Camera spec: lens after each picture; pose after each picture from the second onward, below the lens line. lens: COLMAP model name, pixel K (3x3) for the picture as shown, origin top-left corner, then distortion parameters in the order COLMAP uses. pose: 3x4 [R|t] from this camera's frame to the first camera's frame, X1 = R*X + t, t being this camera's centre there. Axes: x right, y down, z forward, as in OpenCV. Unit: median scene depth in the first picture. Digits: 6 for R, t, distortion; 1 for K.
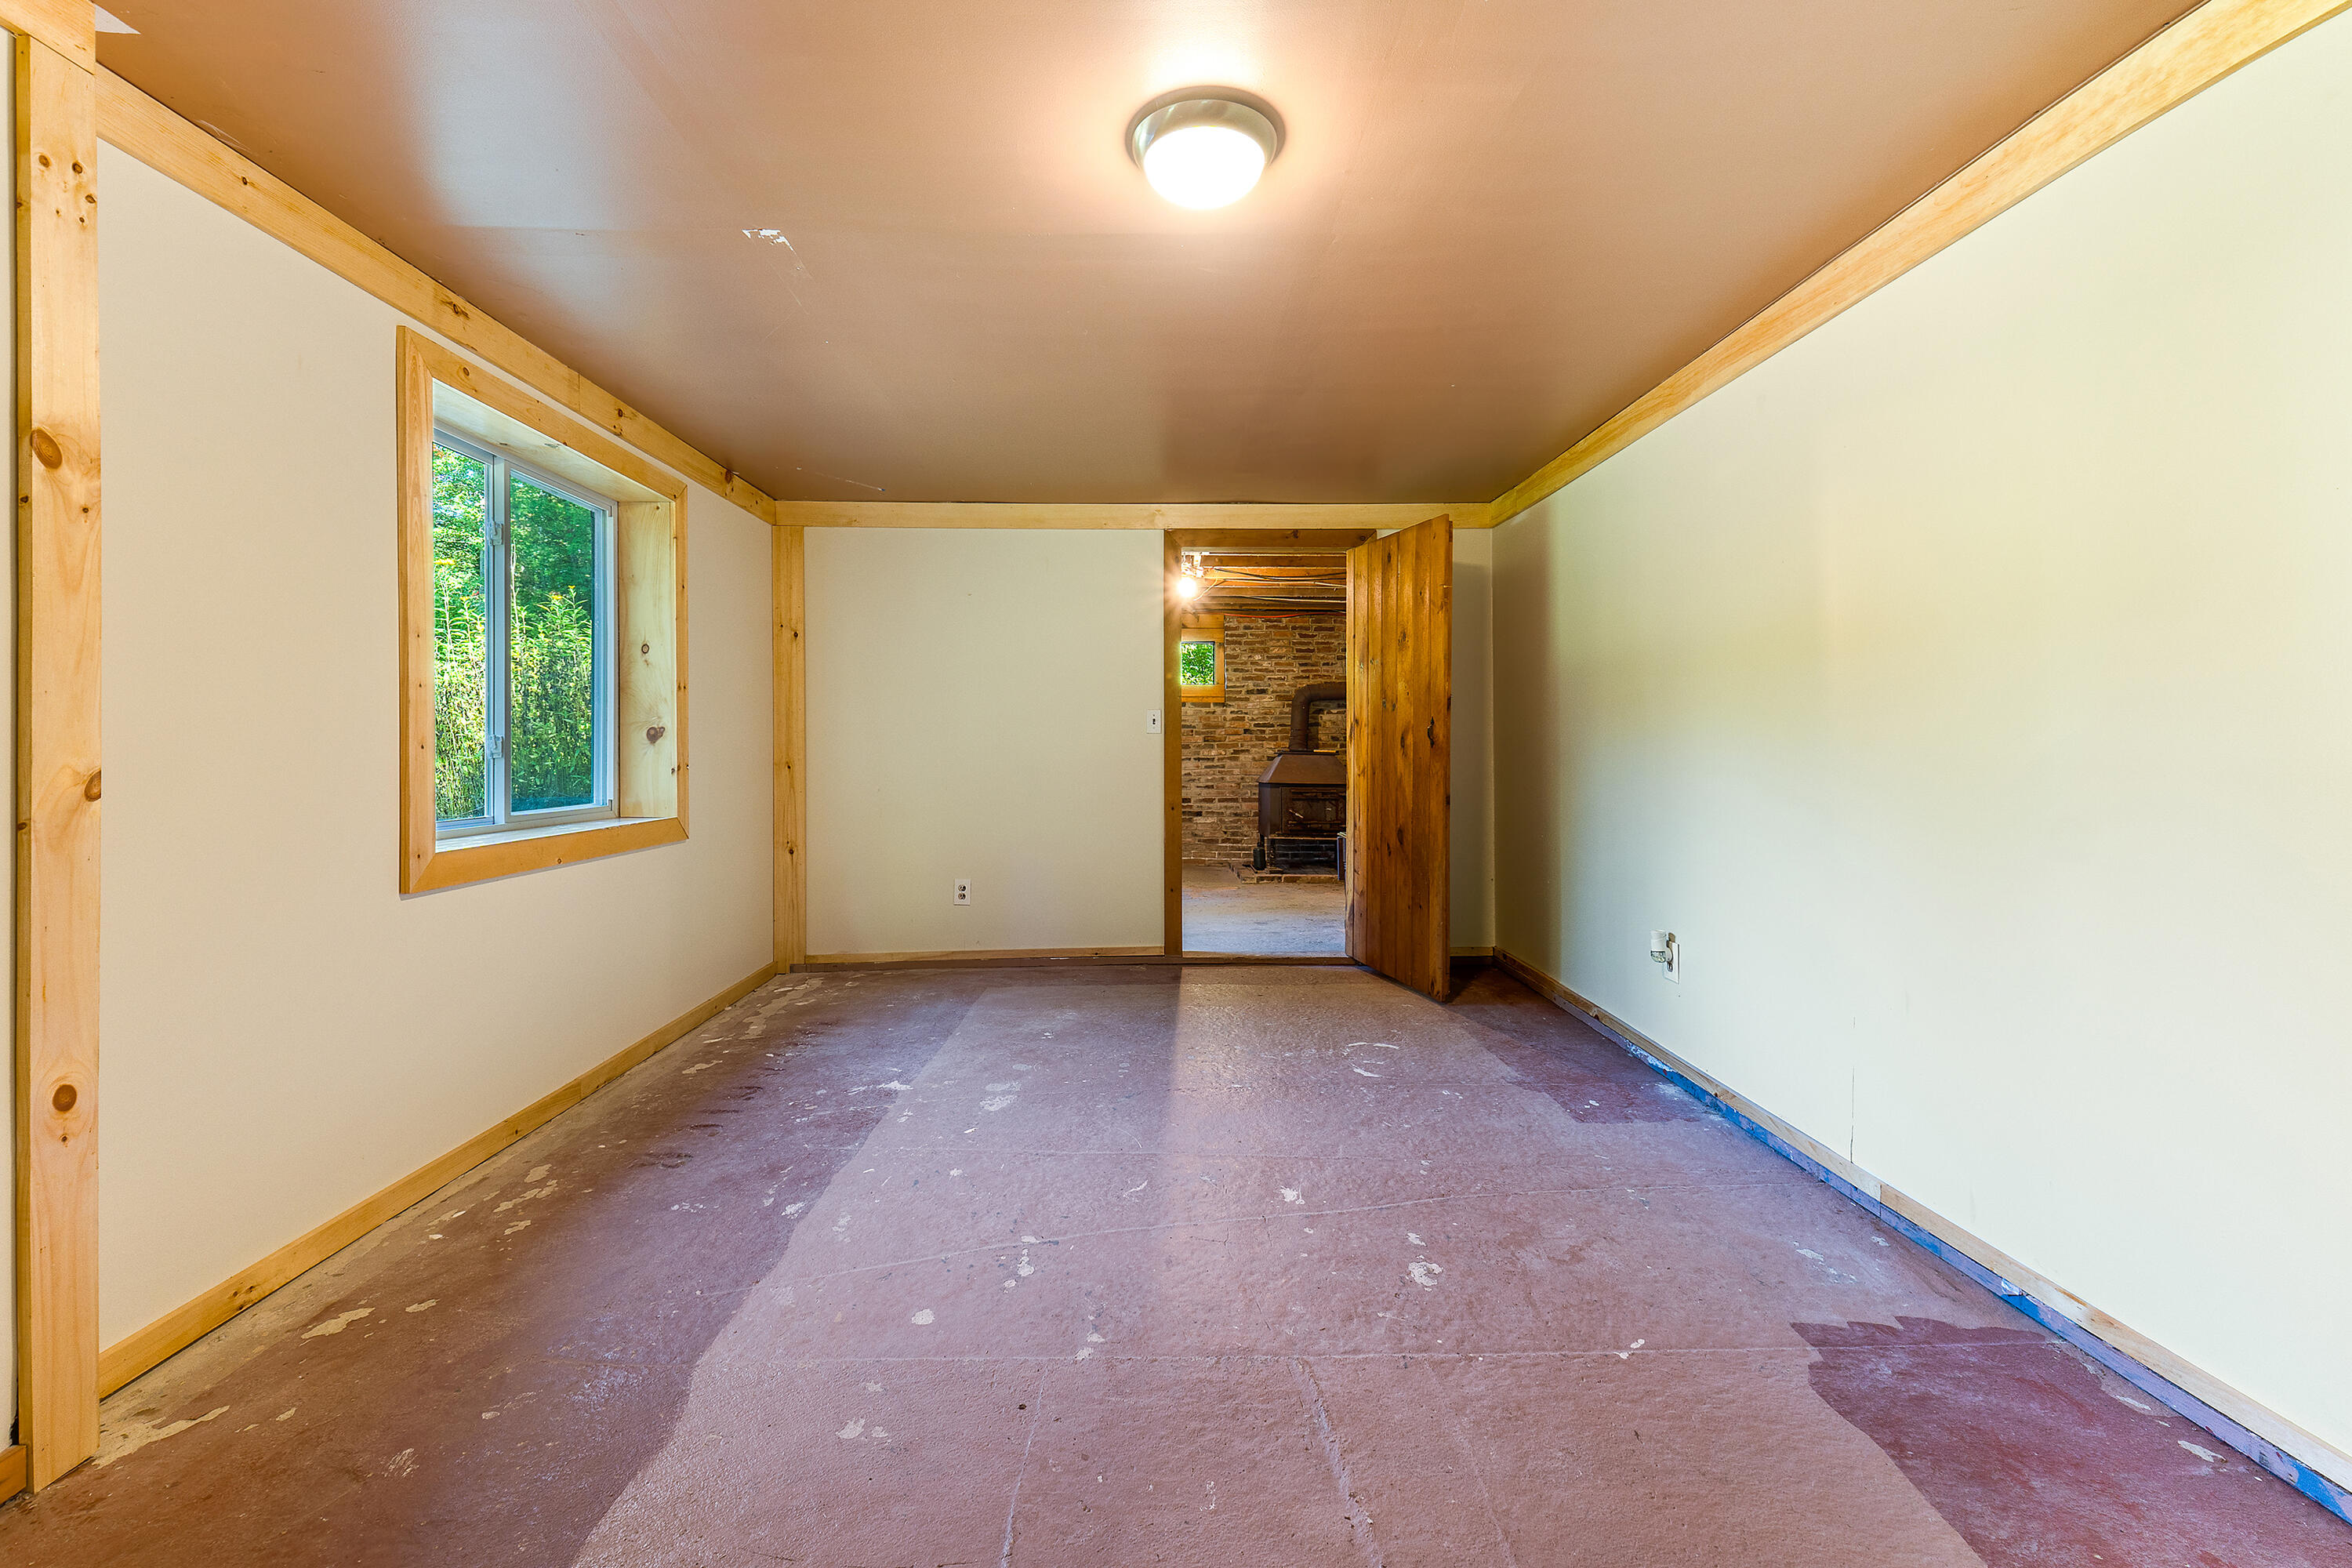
lens RADIAL K [[969.4, 0, 1165.0], [0, 969.4, 757.4], [0, 0, 1]] dist [0.030244, -0.000423]
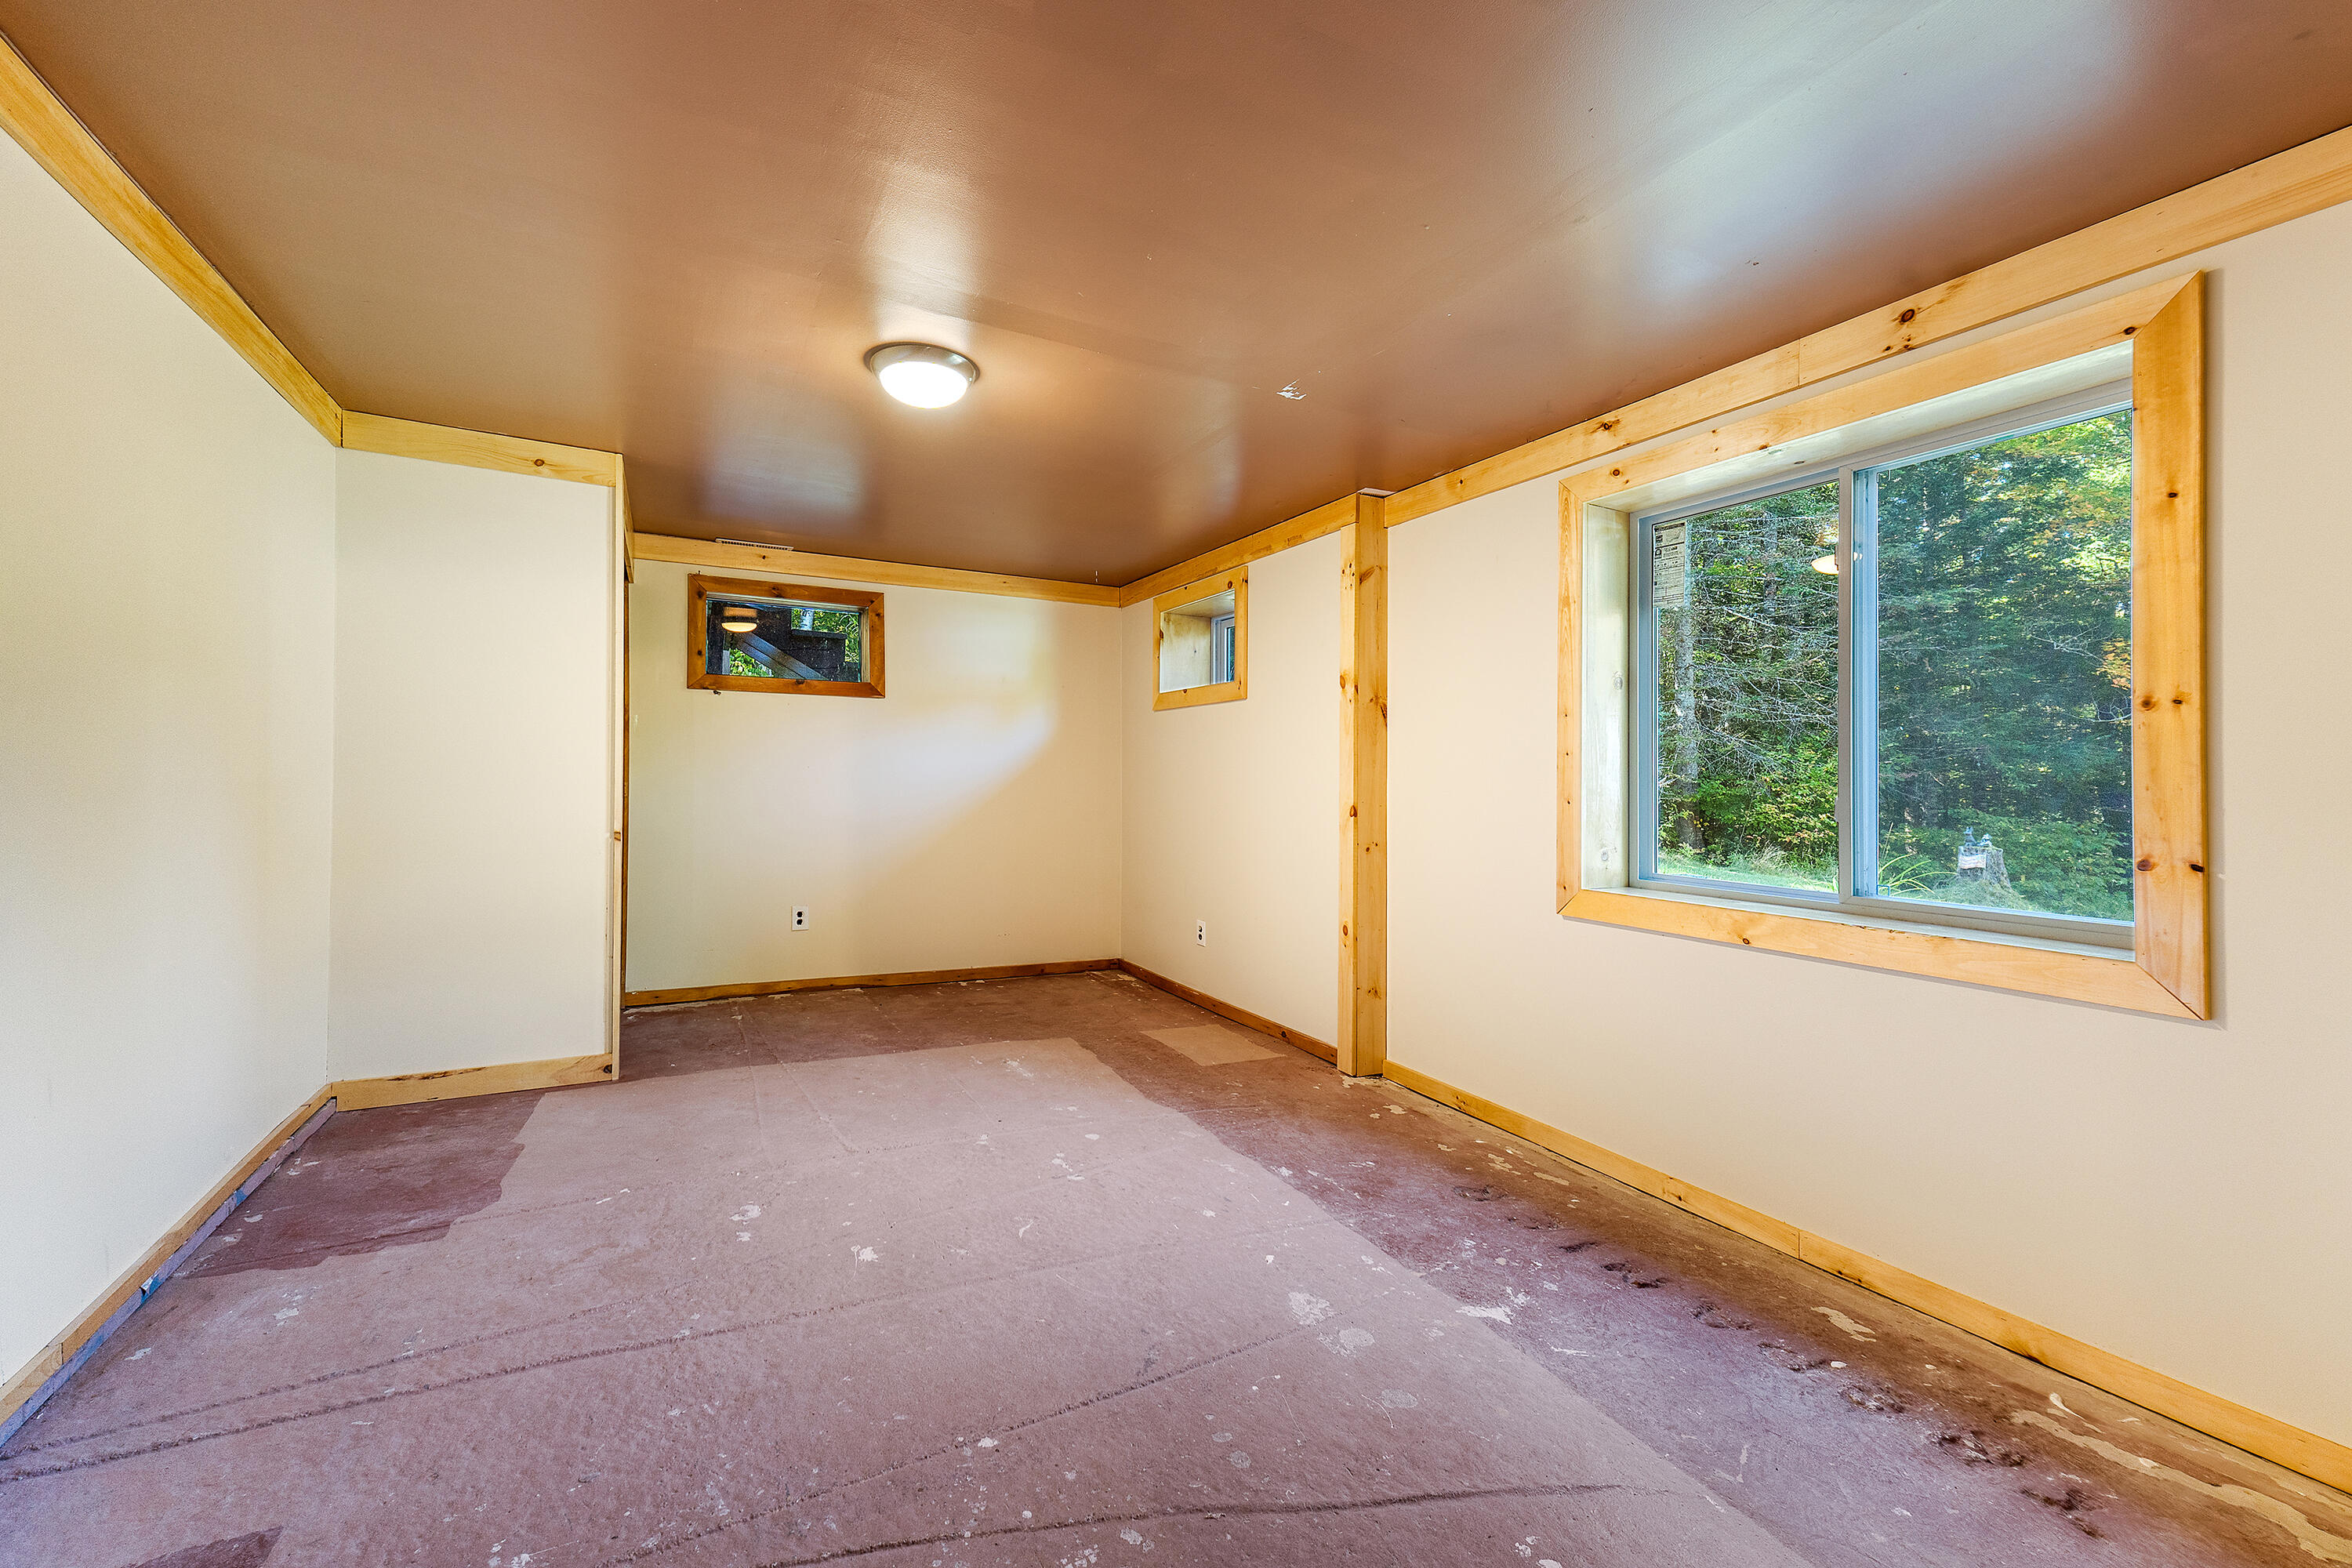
lens RADIAL K [[969.4, 0, 1165.0], [0, 969.4, 757.4], [0, 0, 1]] dist [0.030244, -0.000423]
pose [[-0.895927, -0.037775, -0.442592, 0.305194], [-0.033146, 0.999285, -0.018192, -0.030867], [0.442963, -0.001629, -0.896538, 1.960245]]
